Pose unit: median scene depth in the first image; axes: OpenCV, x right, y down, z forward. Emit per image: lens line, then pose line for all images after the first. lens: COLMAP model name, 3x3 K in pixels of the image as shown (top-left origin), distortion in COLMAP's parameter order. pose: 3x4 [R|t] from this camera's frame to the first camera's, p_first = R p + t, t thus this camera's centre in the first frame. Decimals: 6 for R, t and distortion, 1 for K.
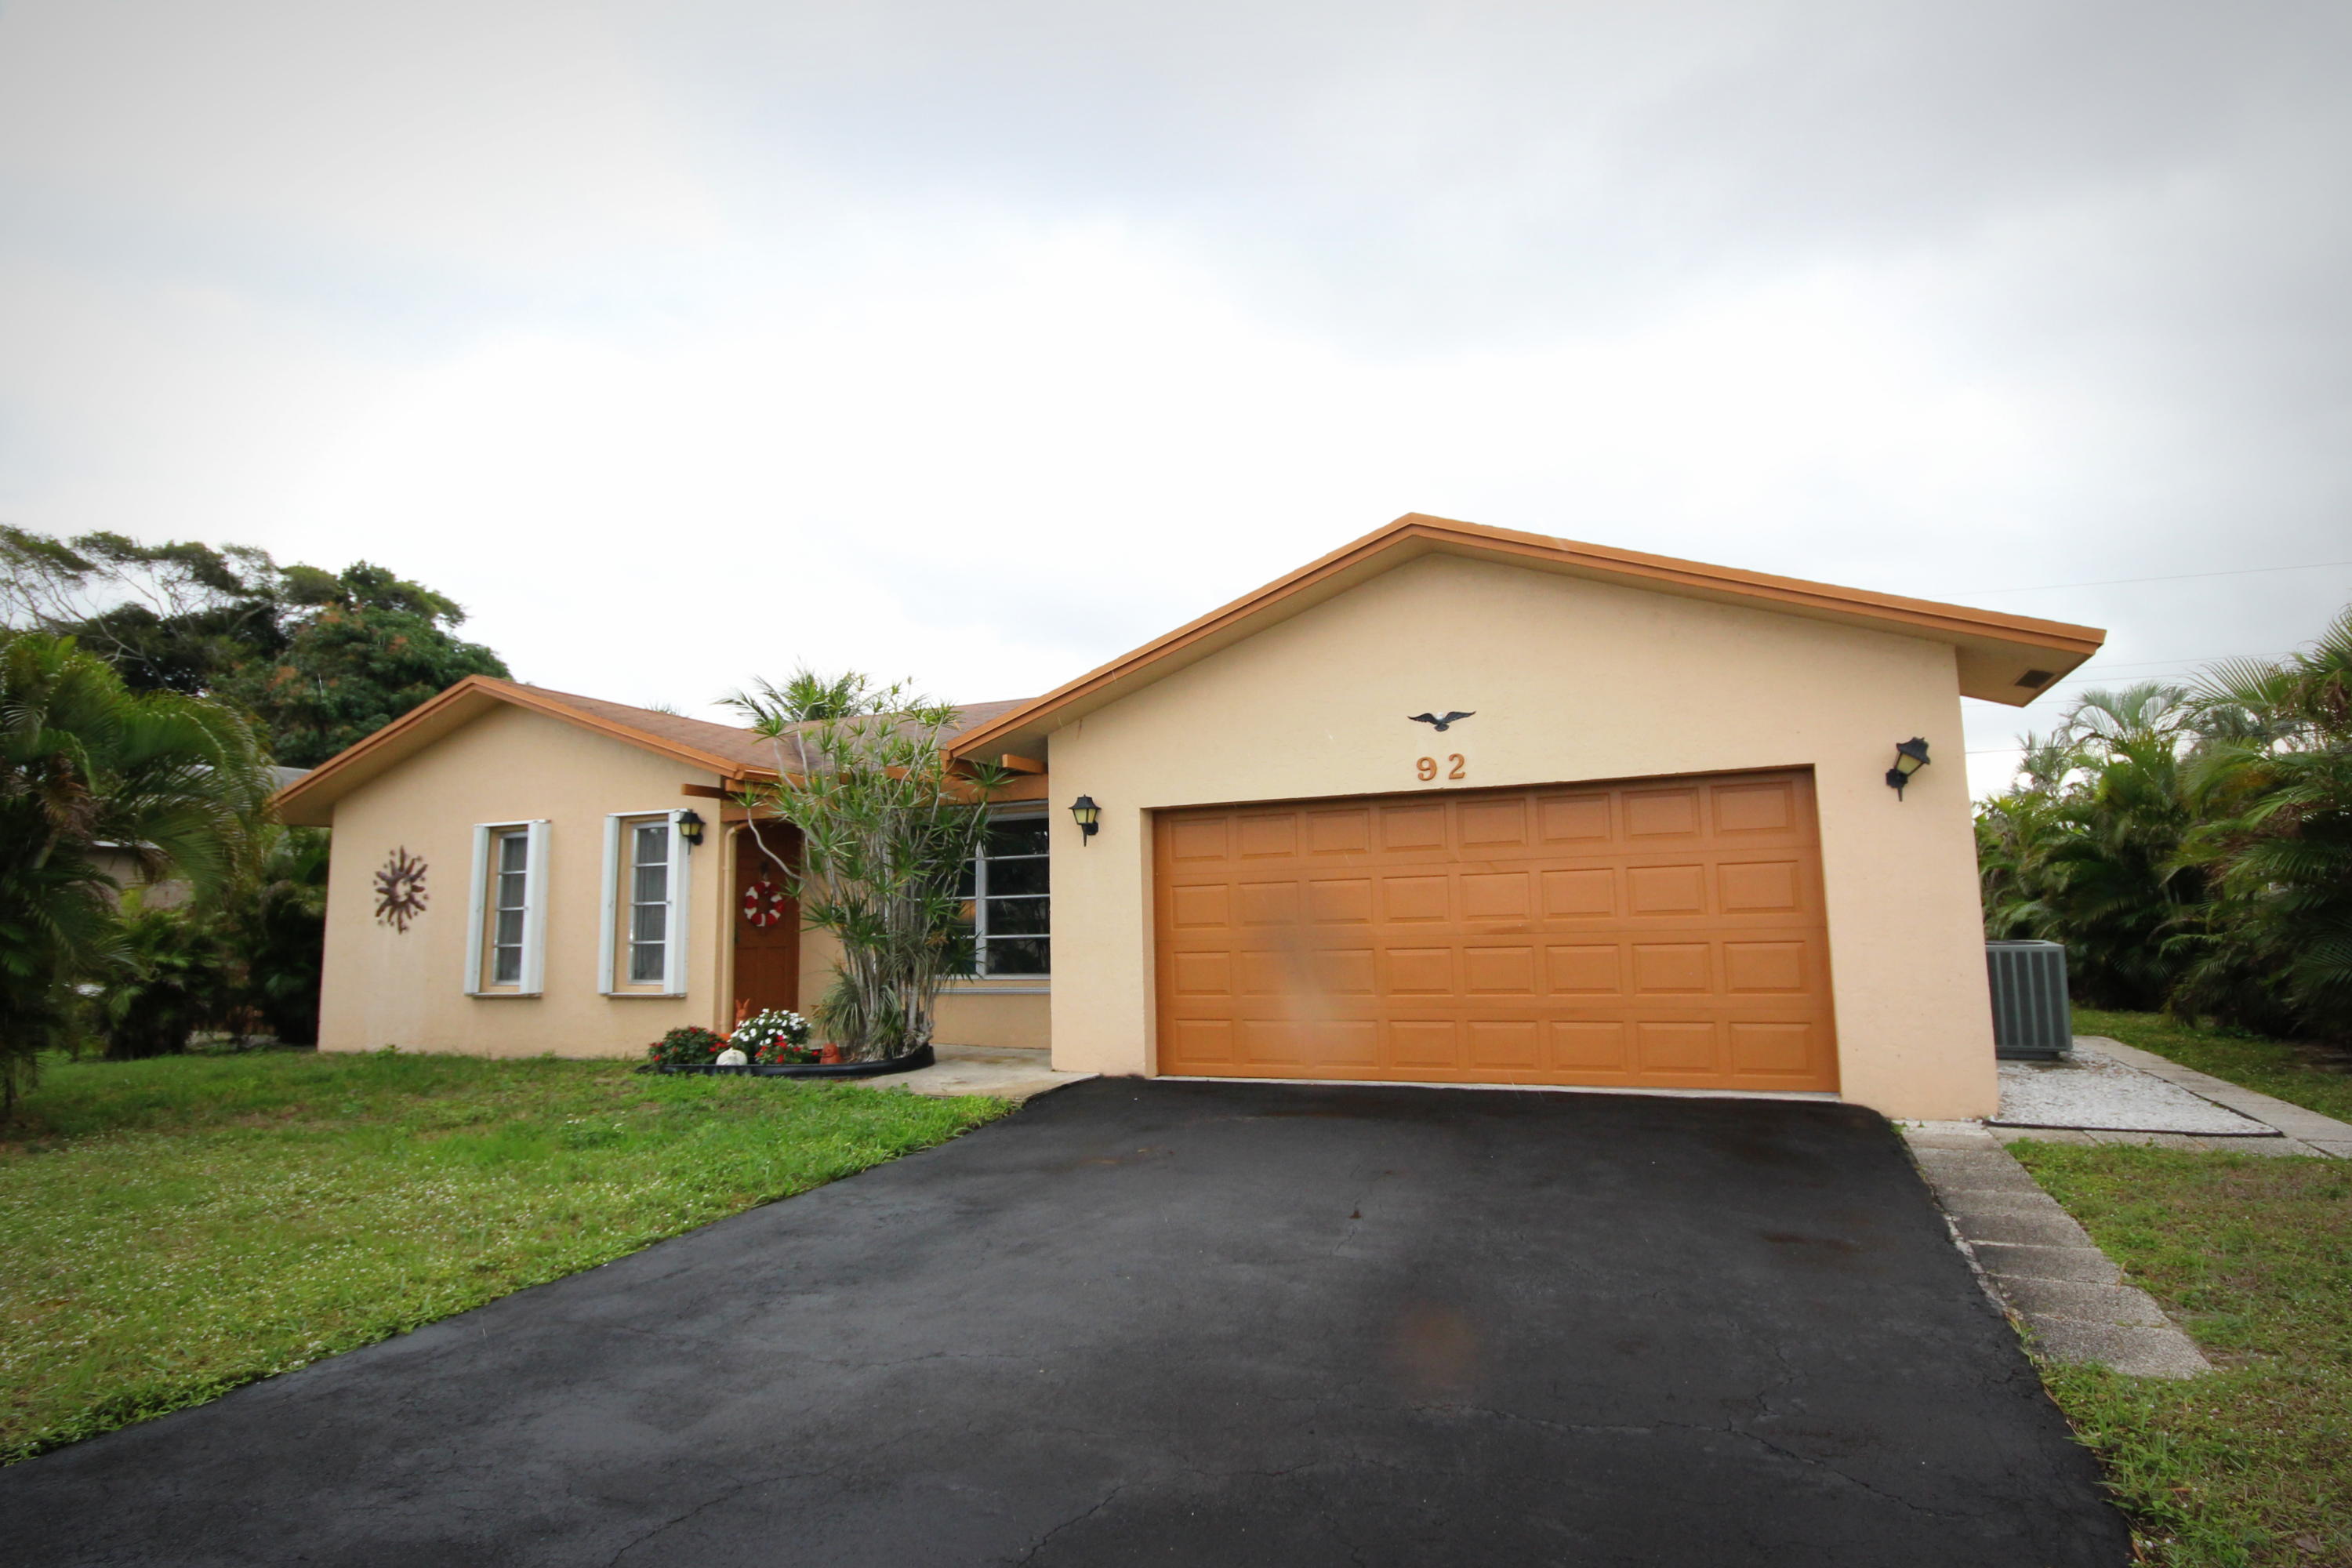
lens RADIAL K [[1217.3, 0, 1180.4], [0, 1217.3, 779.6], [0, 0, 1]] dist [-0.000600, -0.000779]
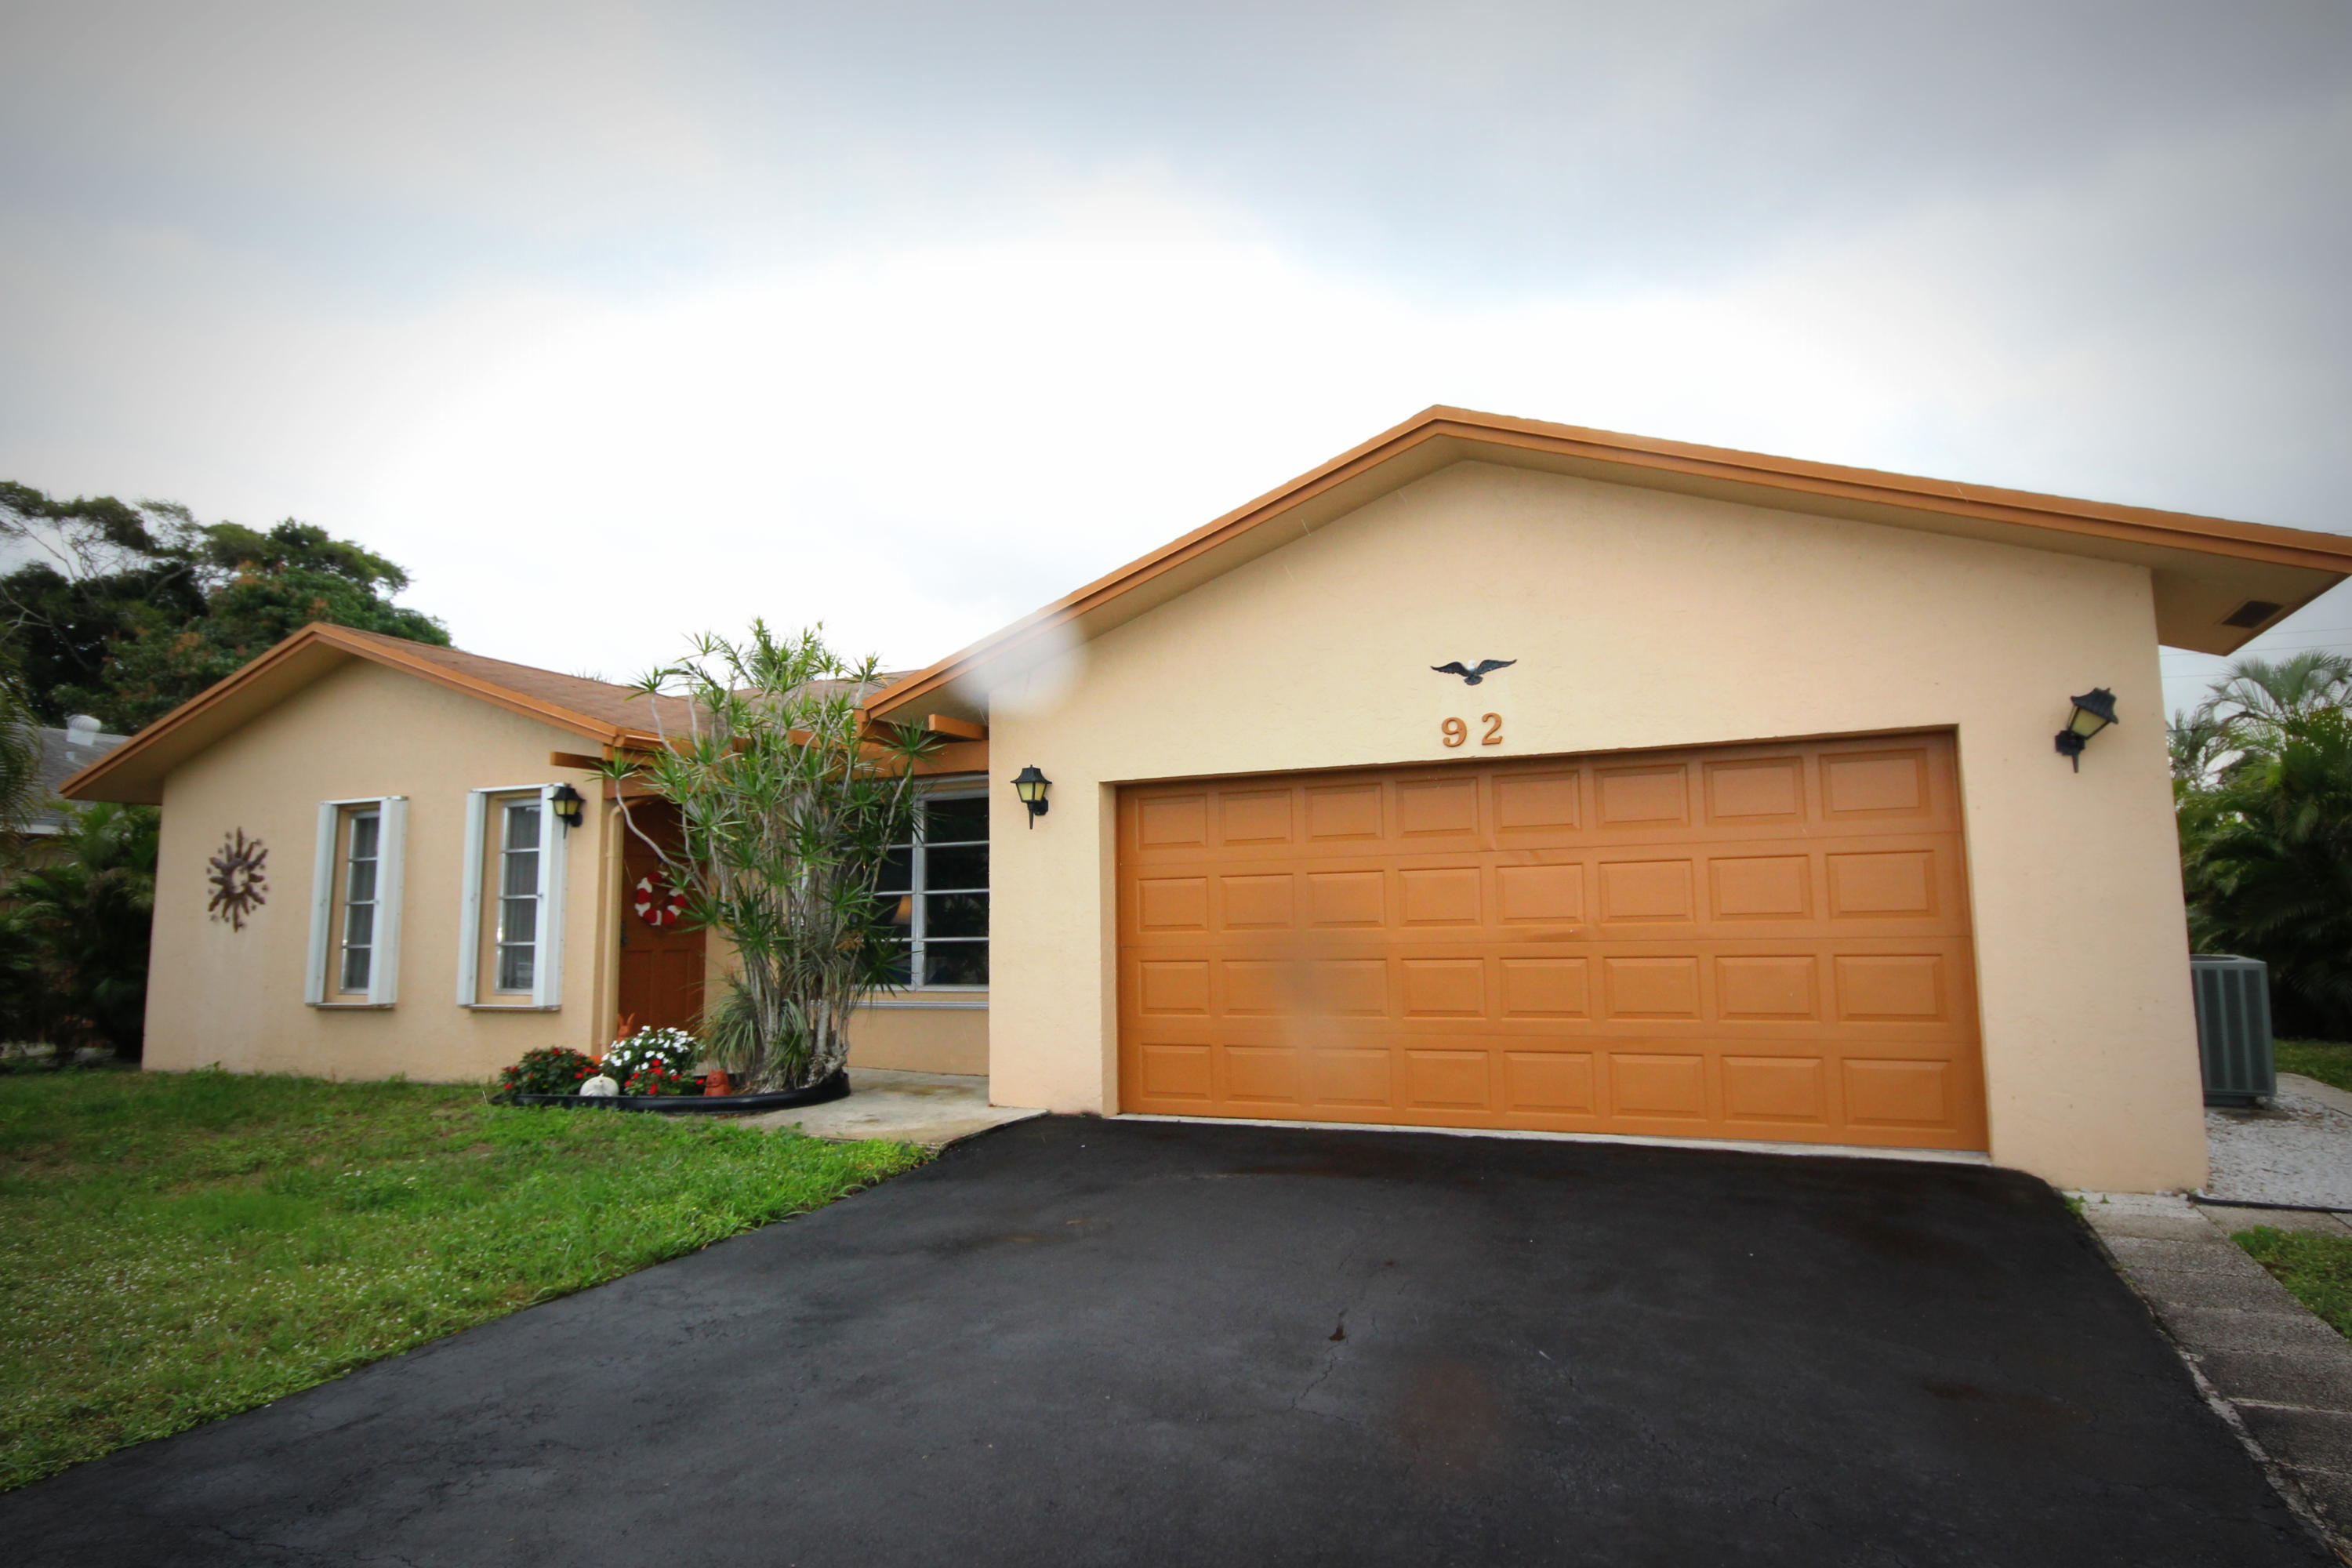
lens RADIAL K [[1323.8, 0, 1183.2], [0, 1323.8, 778.8], [0, 0, 1]] dist [0.009883, 0.002555]
pose [[0.999890, 0.005387, -0.013825, 0.034692], [-0.005272, 0.999951, 0.008336, 0.013676], [0.013870, -0.008262, 0.999870, 0.123571]]
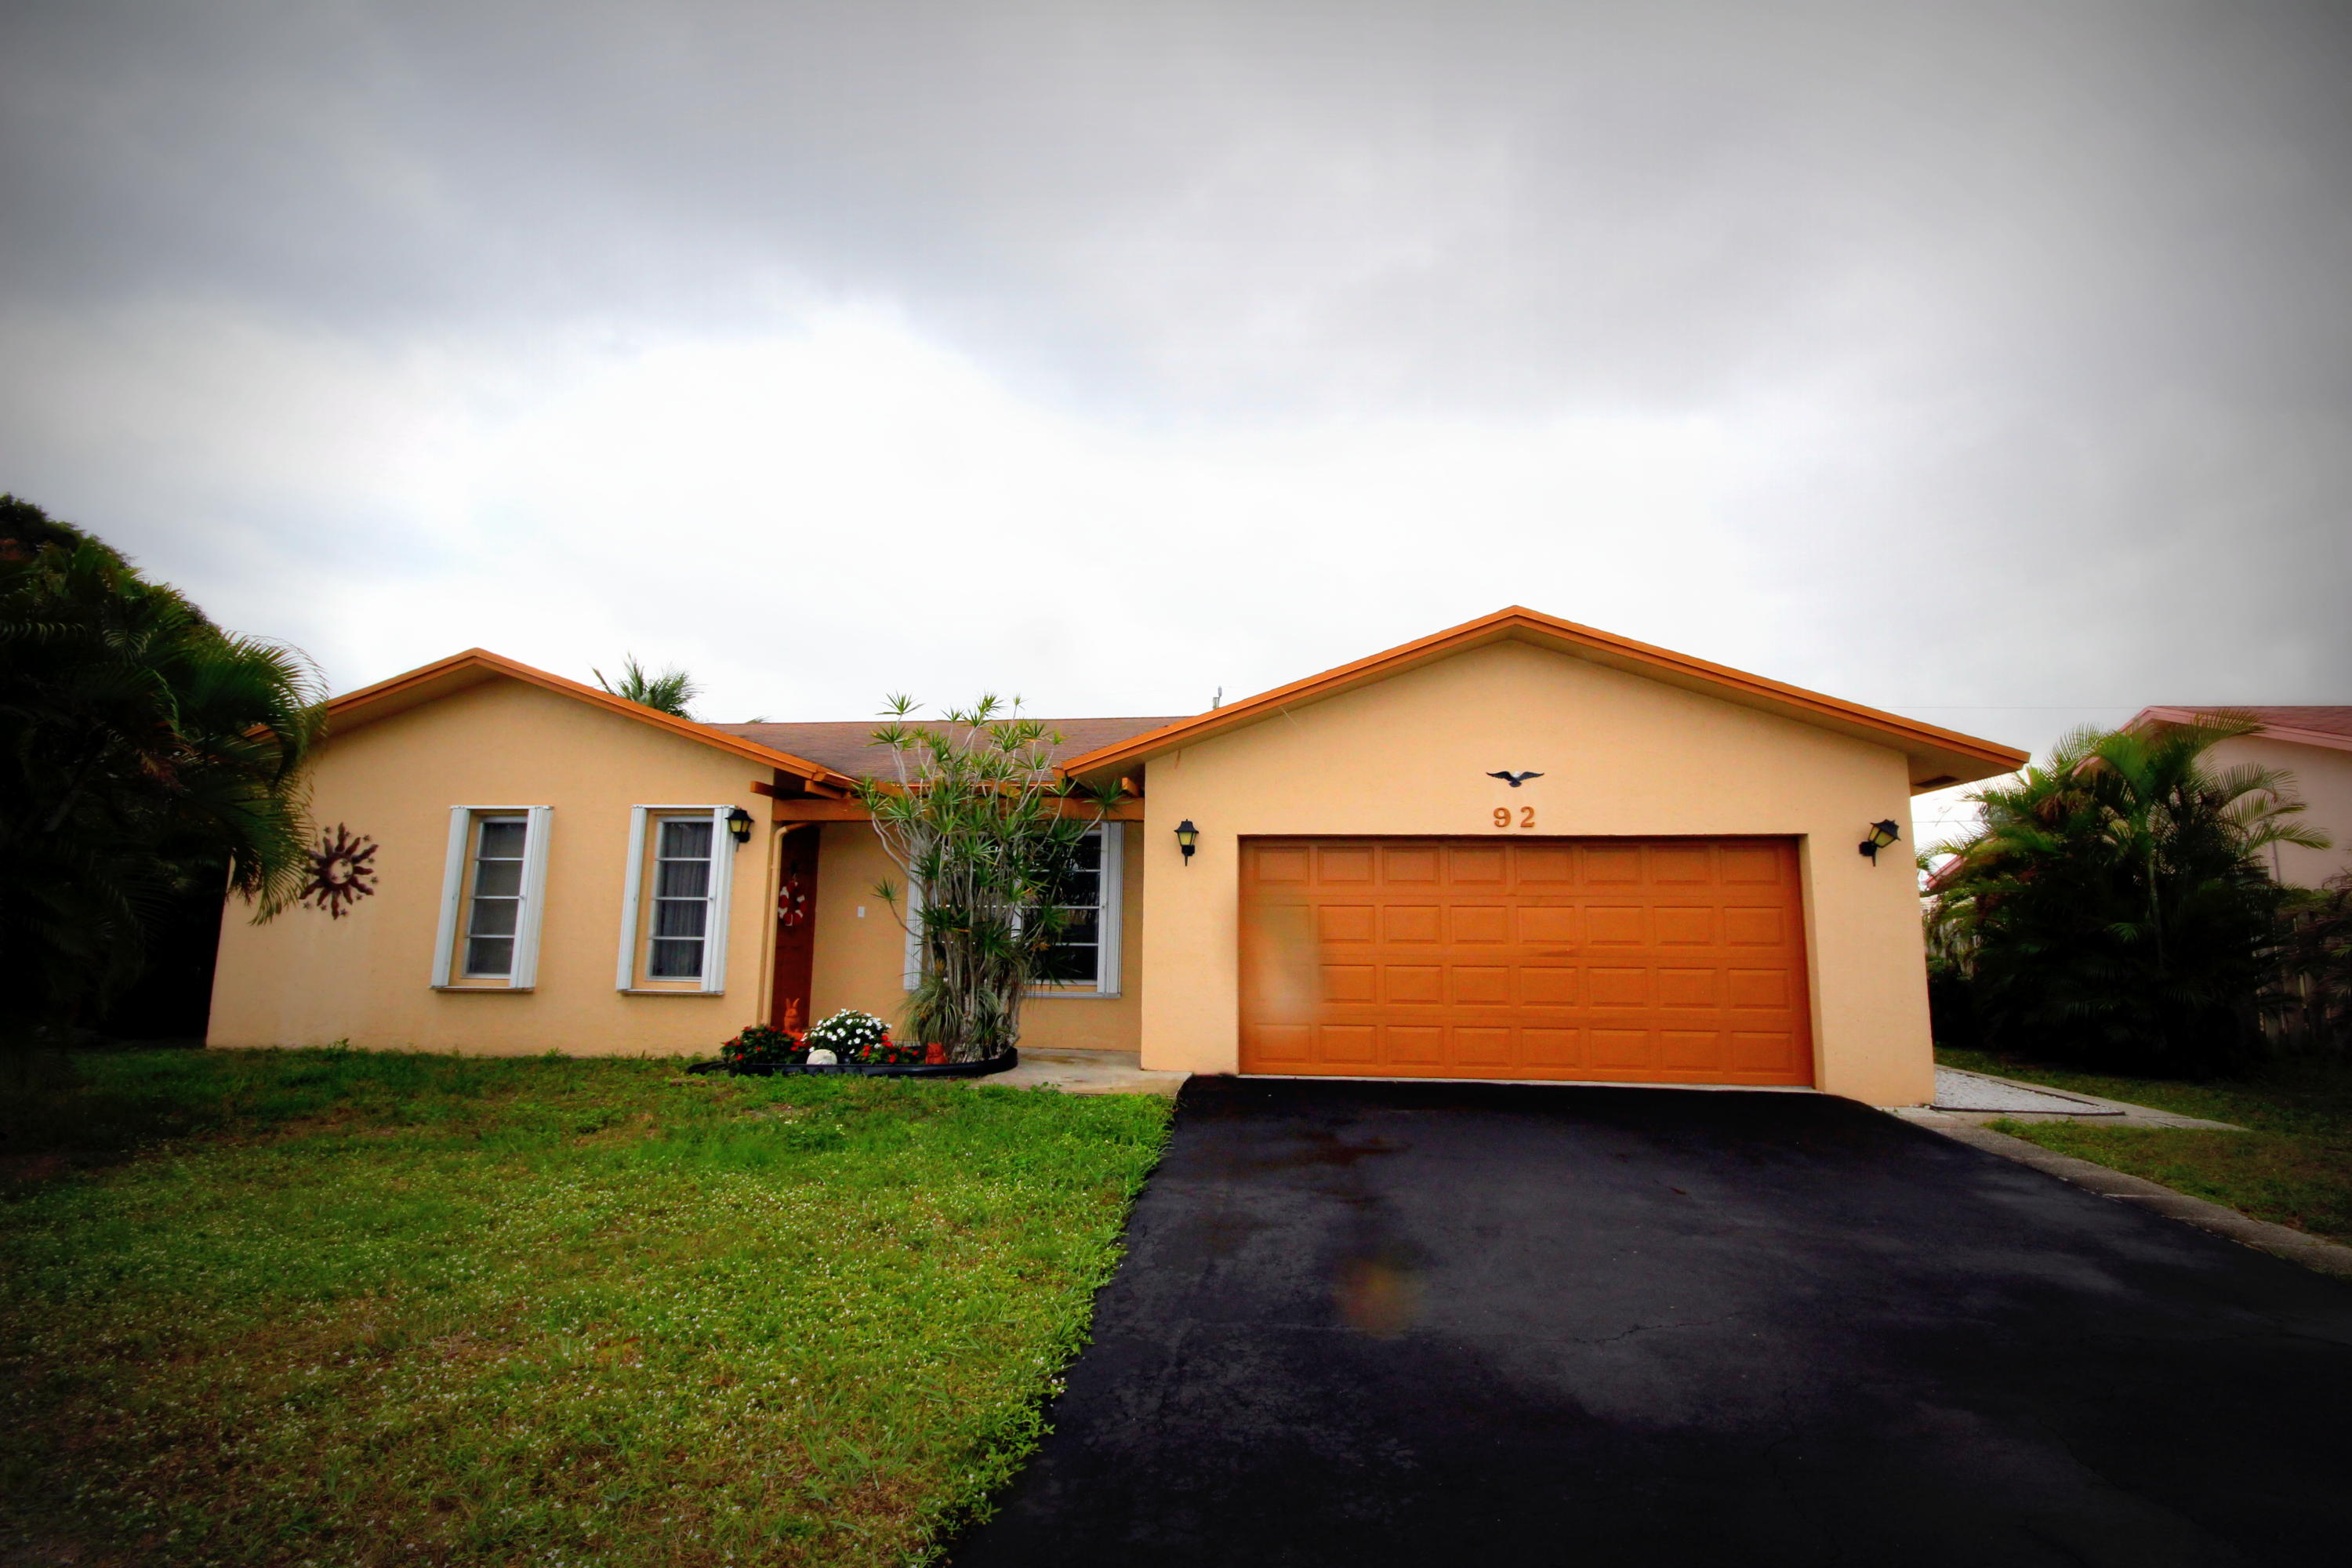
lens RADIAL K [[1074.6, 0, 1172.6], [0, 1074.6, 782.6], [0, 0, 1]] dist [-0.005916, -0.000250]
pose [[0.957358, 0.073638, 0.279362, -0.370644], [-0.066639, 0.997181, -0.034483, 0.013875], [-0.281114, 0.014396, 0.959566, 0.065841]]
